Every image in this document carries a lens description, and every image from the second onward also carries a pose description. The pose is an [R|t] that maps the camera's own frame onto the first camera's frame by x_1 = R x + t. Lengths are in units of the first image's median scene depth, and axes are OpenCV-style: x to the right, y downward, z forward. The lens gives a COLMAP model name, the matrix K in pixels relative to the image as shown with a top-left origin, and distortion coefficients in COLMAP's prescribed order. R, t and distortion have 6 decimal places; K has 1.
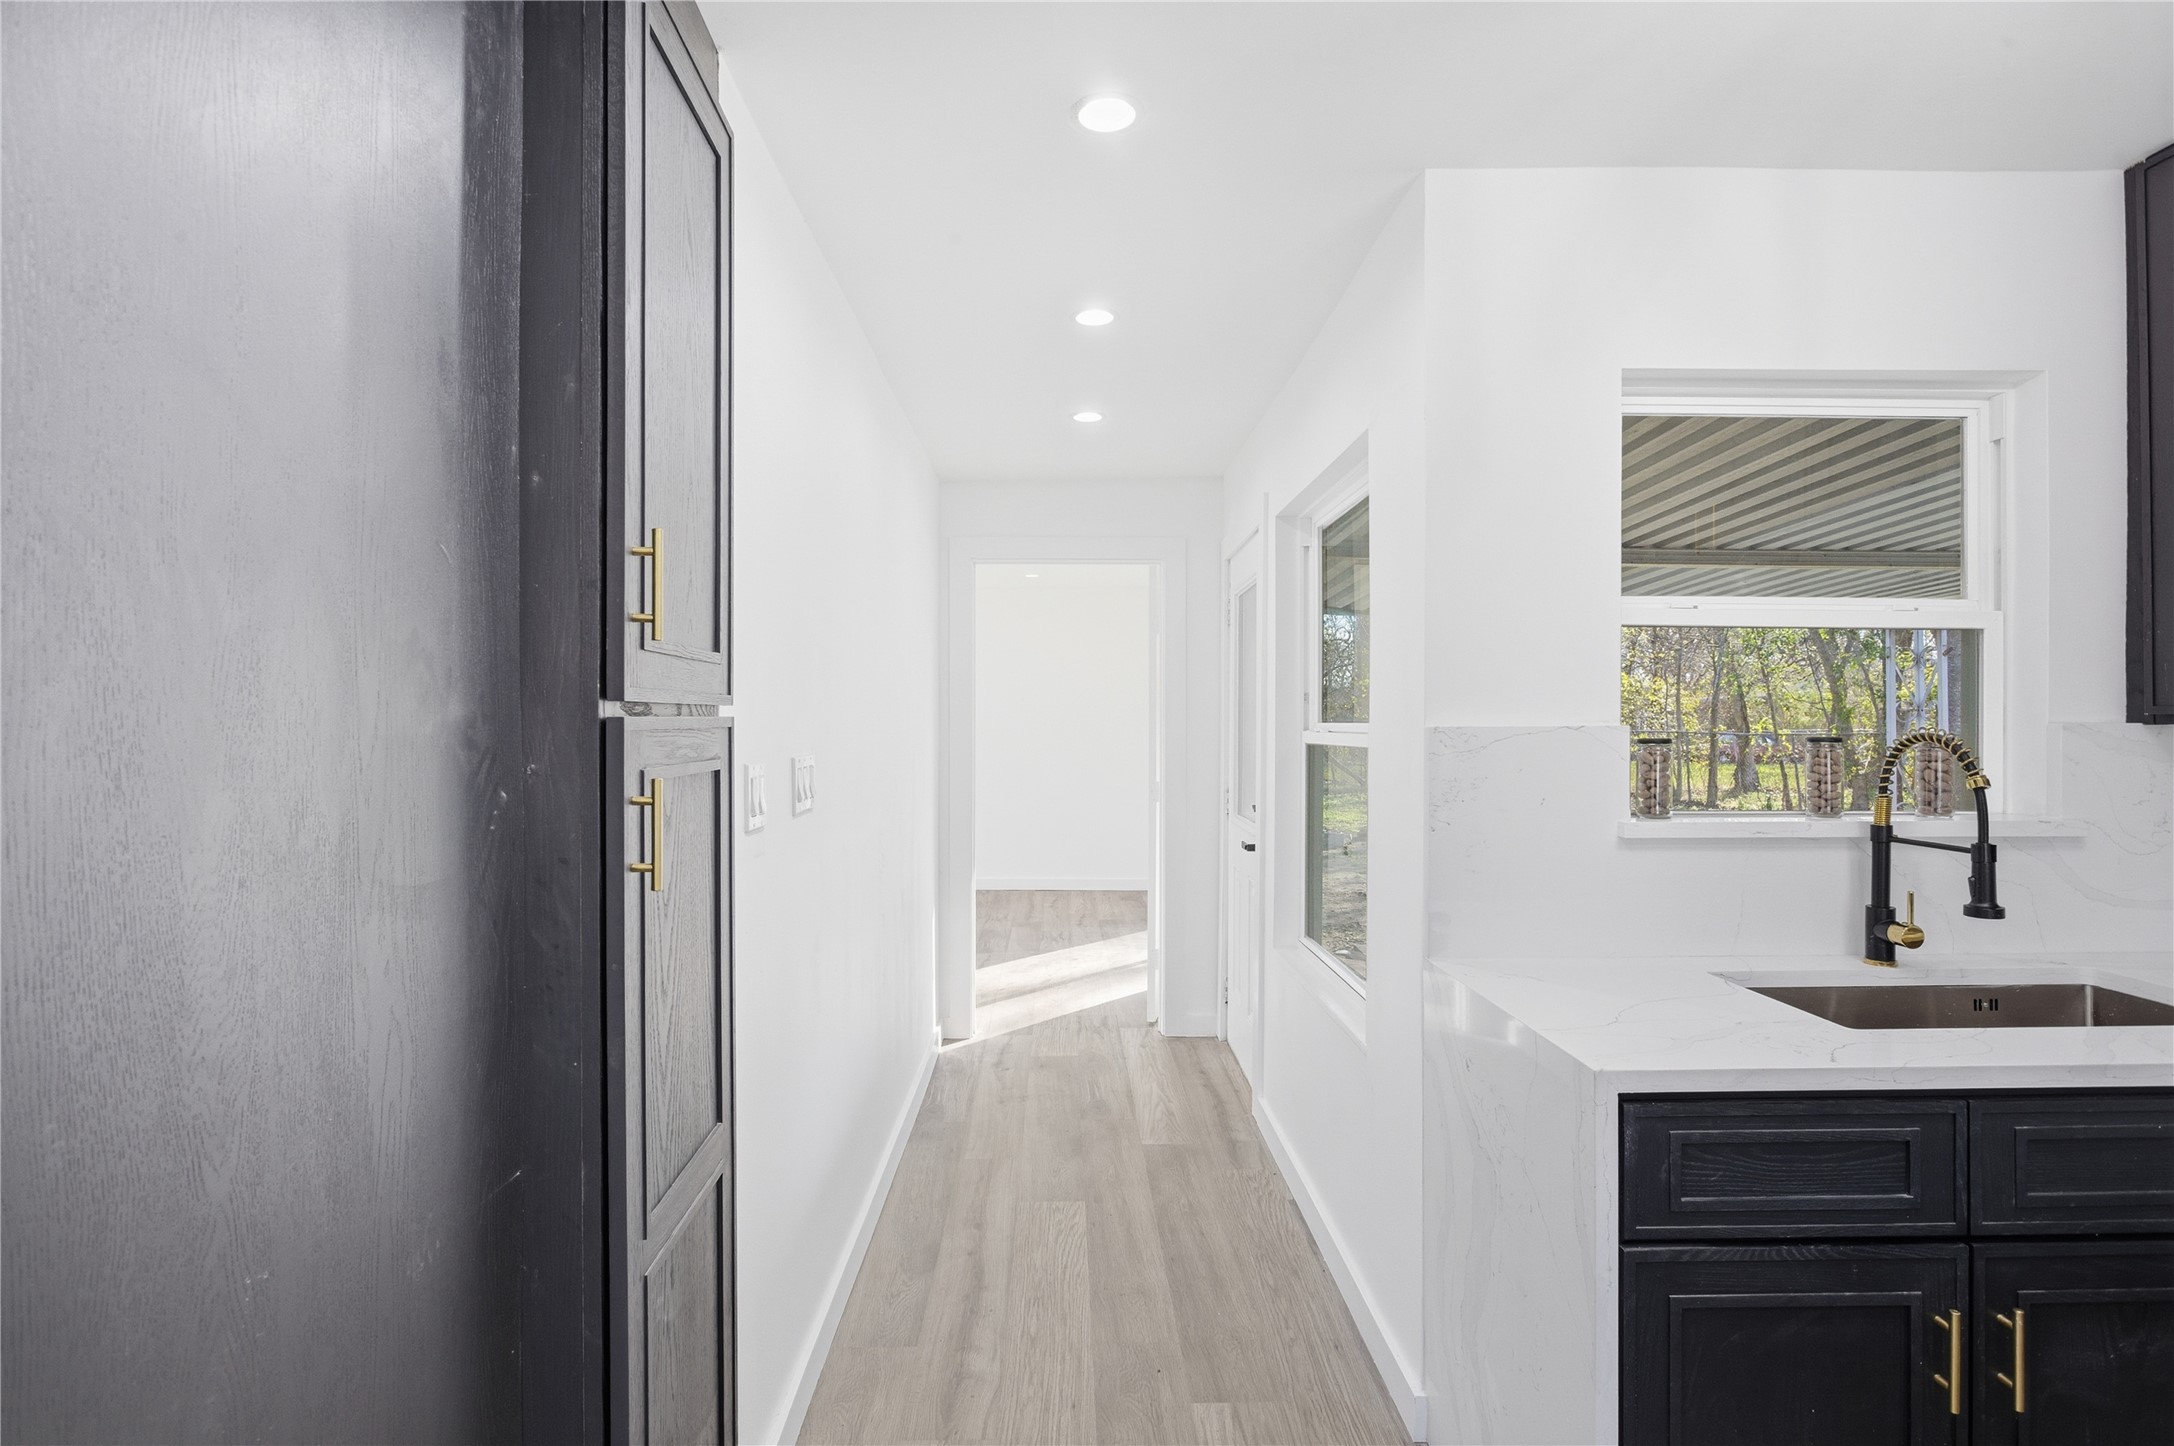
lens RADIAL K [[1088.8, 0, 1093.2], [0, 1088.8, 715.8], [0, 0, 1]] dist [-0.010189, 0.001226]
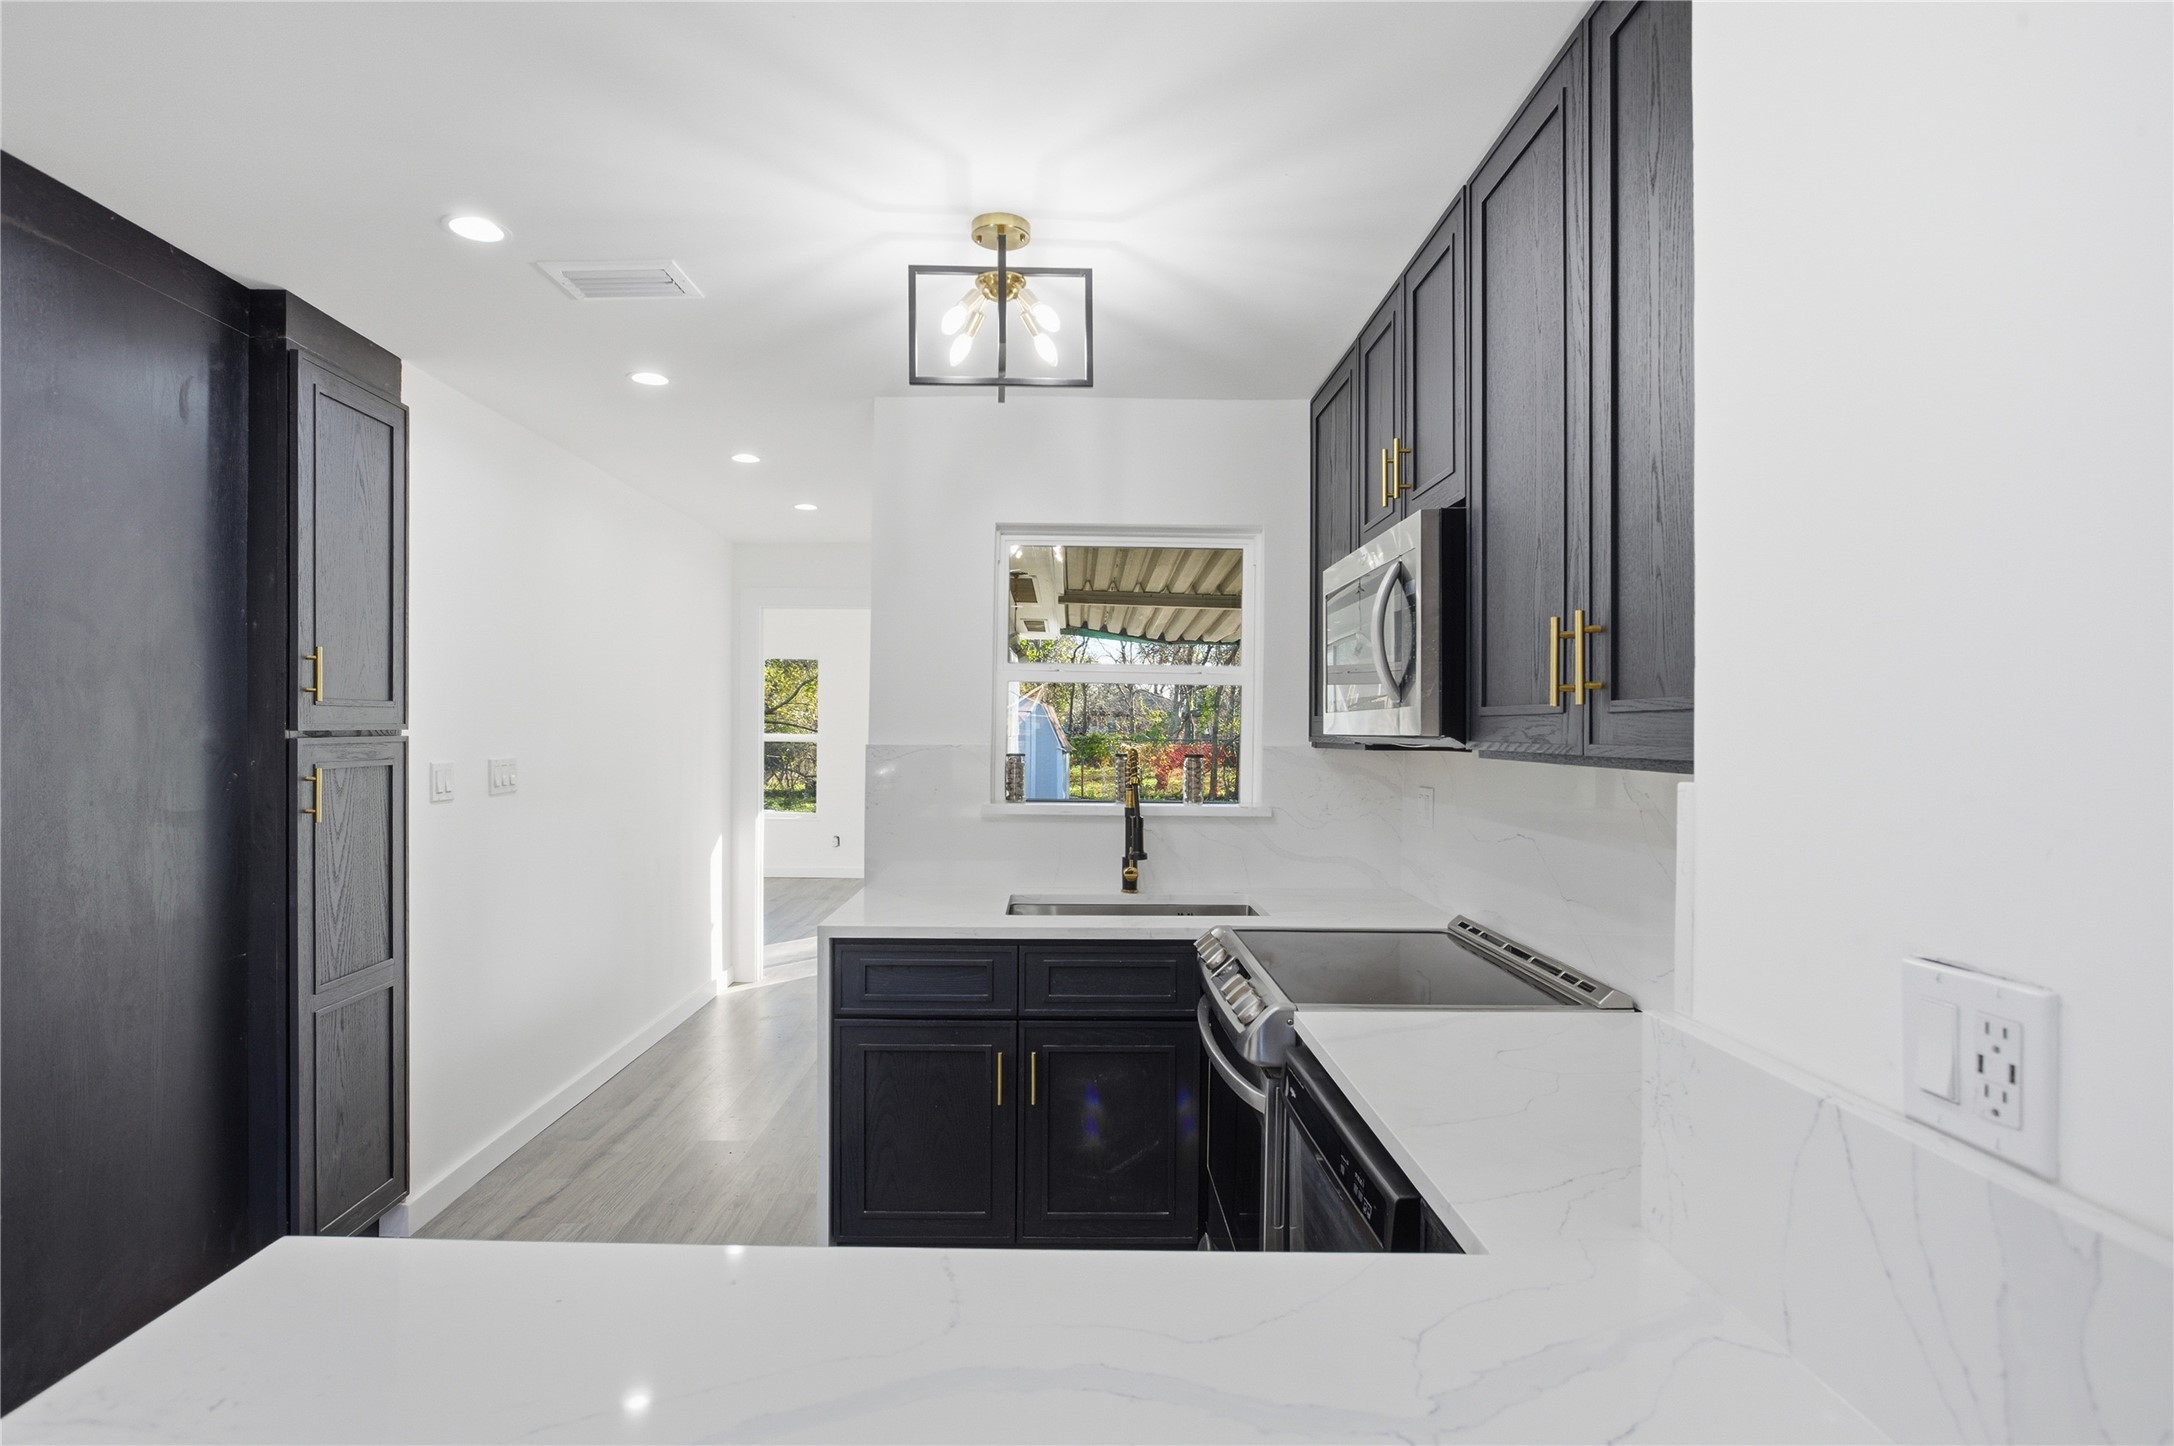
lens RADIAL K [[1088.8, 0, 1079.3], [0, 1088.8, 734.2], [0, 0, 1]] dist [-0.010189, 0.001226]
pose [[0.999912, 0.009712, -0.009021, 0.934692], [-0.009635, 0.999917, 0.008495, -0.033625], [0.009103, -0.008407, 0.999923, -0.916041]]
